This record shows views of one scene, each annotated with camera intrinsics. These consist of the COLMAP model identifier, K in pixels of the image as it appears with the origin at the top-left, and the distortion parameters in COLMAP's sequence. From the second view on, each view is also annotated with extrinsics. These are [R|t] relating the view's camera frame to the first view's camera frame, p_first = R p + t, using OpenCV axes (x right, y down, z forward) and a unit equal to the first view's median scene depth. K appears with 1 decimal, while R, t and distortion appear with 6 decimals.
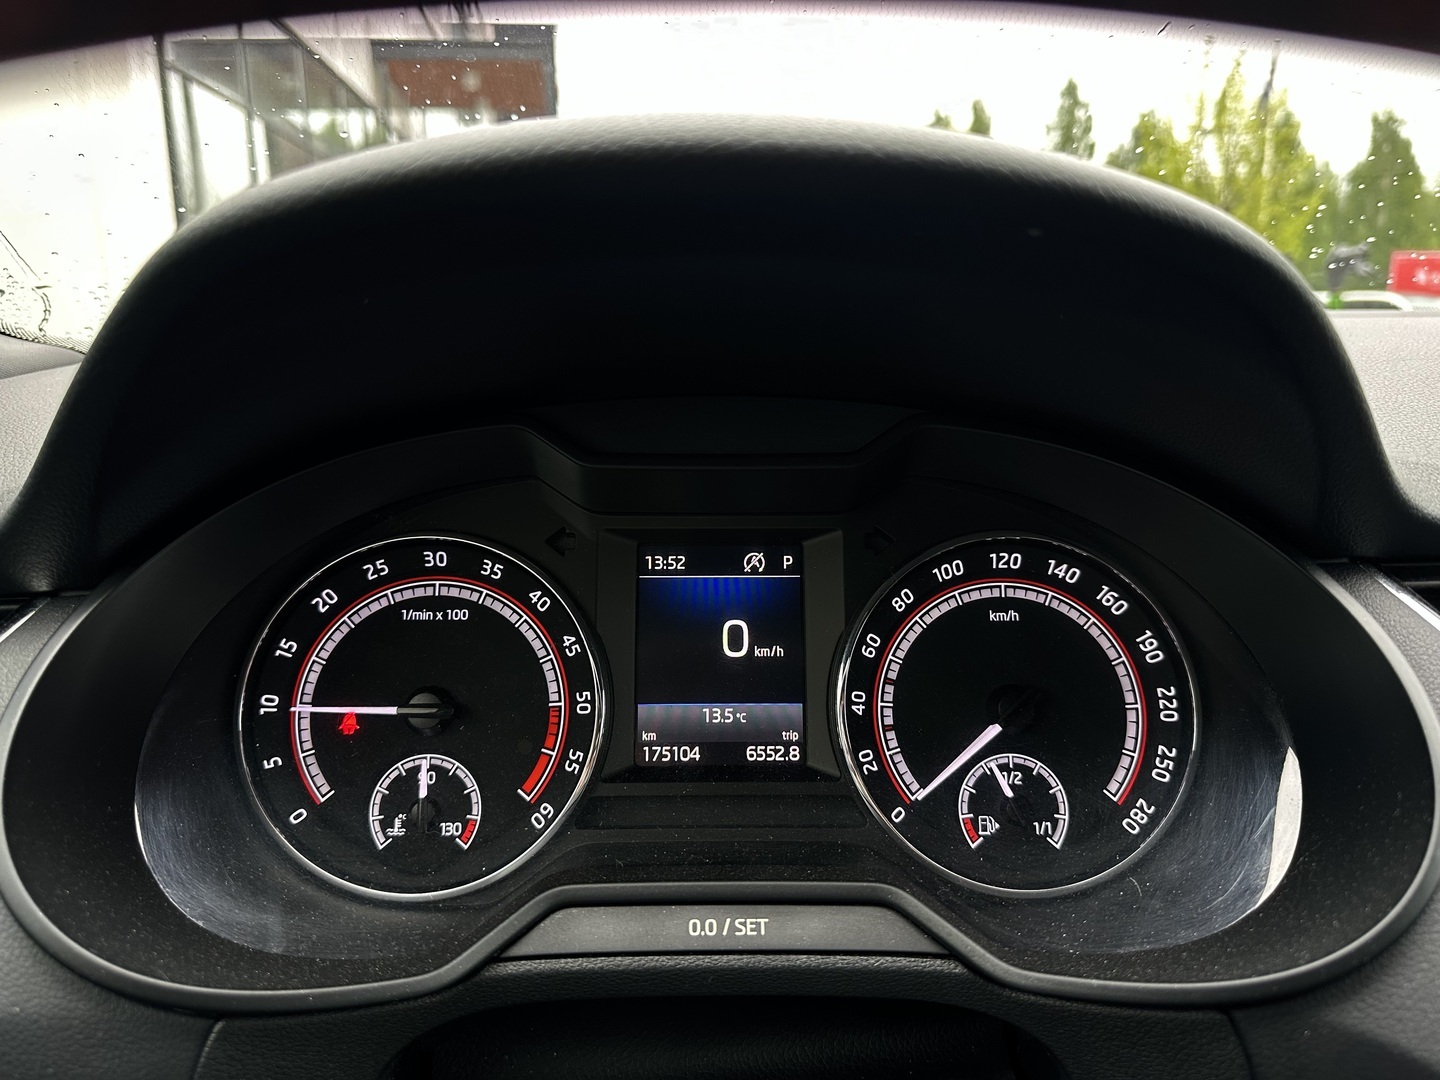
lens RADIAL K [[1009.3, 0, 720.0], [0, 1009.3, 540.0], [0, 0, 1]] dist [0.079558, -0.095275]
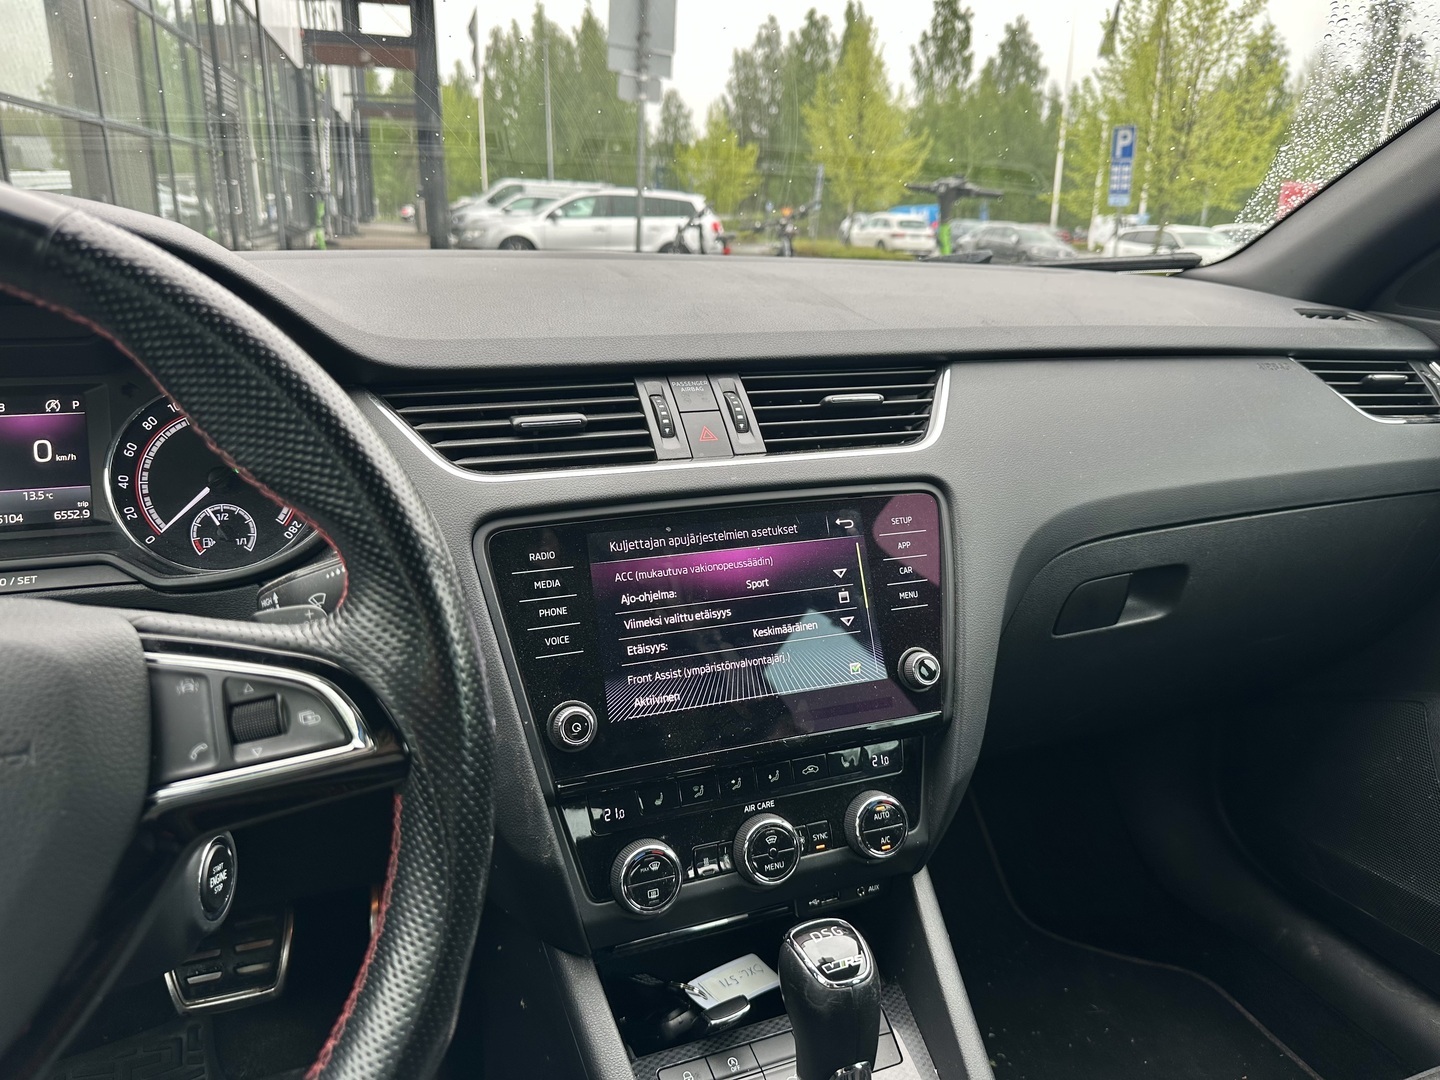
lens RADIAL K [[1009.3, 0, 720.0], [0, 1009.3, 540.0], [0, 0, 1]] dist [0.079558, -0.095275]
pose [[0.932195, -0.080906, 0.352798, 0.463732], [0.057613, 0.995438, 0.076048, 0.184468], [-0.357341, -0.050566, 0.932604, -1.035335]]
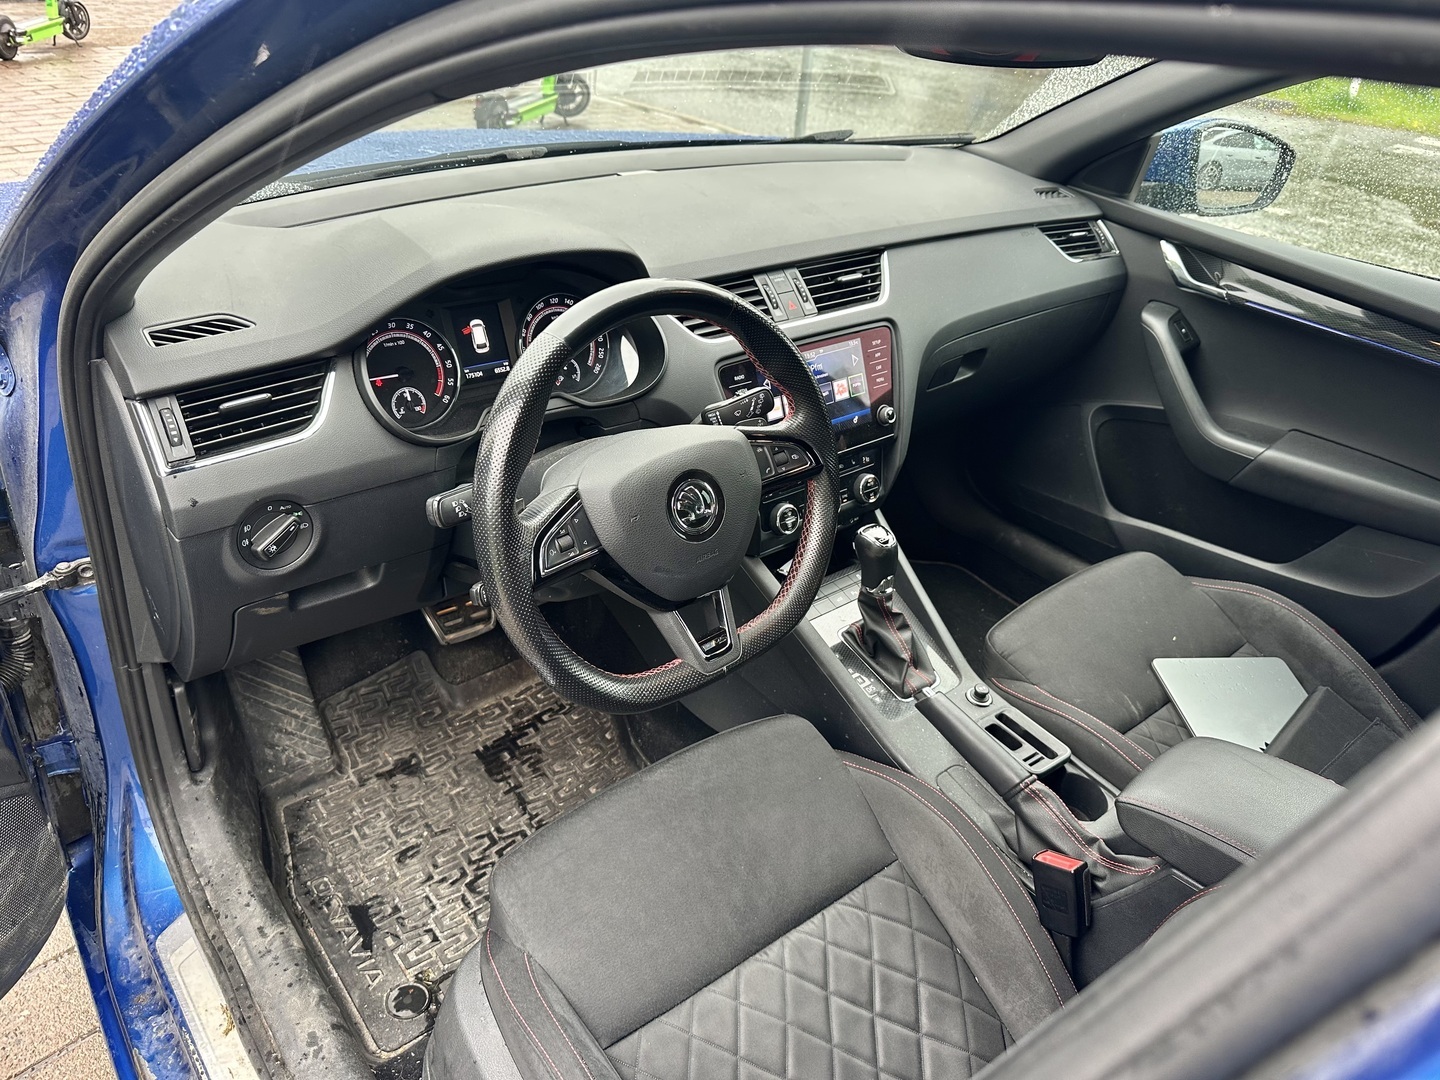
lens RADIAL K [[1009.3, 0, 720.0], [0, 1009.3, 540.0], [0, 0, 1]] dist [0.079558, -0.095275]
pose [[0.783882, -0.269349, 0.559446, -1.428320], [0.063580, 0.931094, 0.359195, -0.428361], [-0.617646, -0.245997, 0.746993, -2.111659]]
